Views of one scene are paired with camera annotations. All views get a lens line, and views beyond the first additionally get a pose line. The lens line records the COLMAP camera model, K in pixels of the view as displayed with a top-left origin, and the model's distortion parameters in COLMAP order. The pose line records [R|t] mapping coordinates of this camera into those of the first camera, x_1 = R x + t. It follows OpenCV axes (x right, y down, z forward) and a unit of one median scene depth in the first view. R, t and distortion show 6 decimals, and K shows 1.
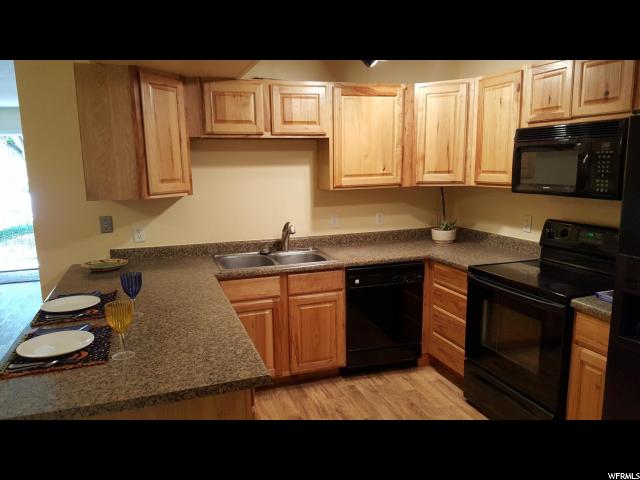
lens RADIAL K [[469.0, 0, 314.8], [0, 469.0, 242.8], [0, 0, 1]] dist [0.126288, -0.229043]
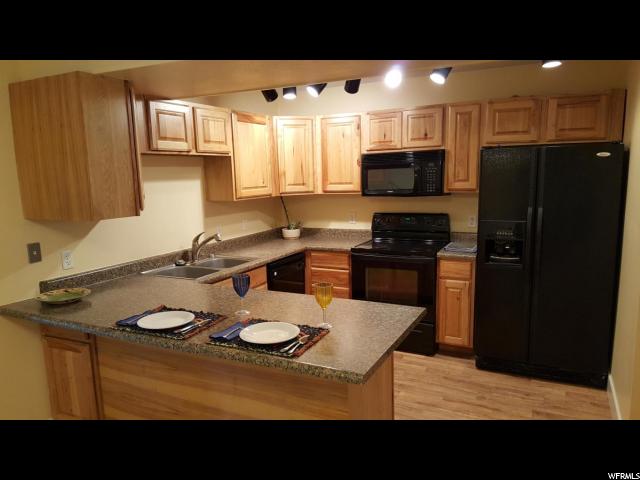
lens RADIAL K [[469.0, 0, 314.8], [0, 469.0, 242.8], [0, 0, 1]] dist [0.126288, -0.229043]
pose [[0.714199, -0.106318, 0.691821, -0.665518], [0.131812, 0.991142, 0.016241, -0.003822], [-0.687419, 0.079591, 0.721887, 0.041203]]
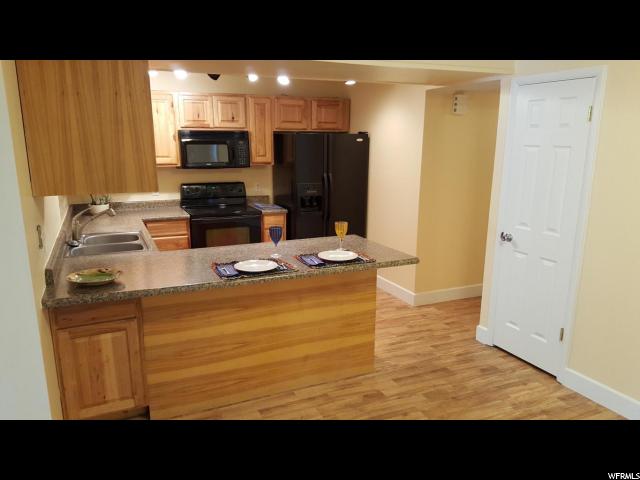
lens RADIAL K [[469.0, 0, 314.8], [0, 469.0, 242.8], [0, 0, 1]] dist [0.126288, -0.229043]
pose [[-0.097400, -0.188732, 0.977187, -1.184154], [0.171195, 0.964043, 0.203257, -0.103135], [-0.980411, 0.187087, -0.061588, 0.633113]]
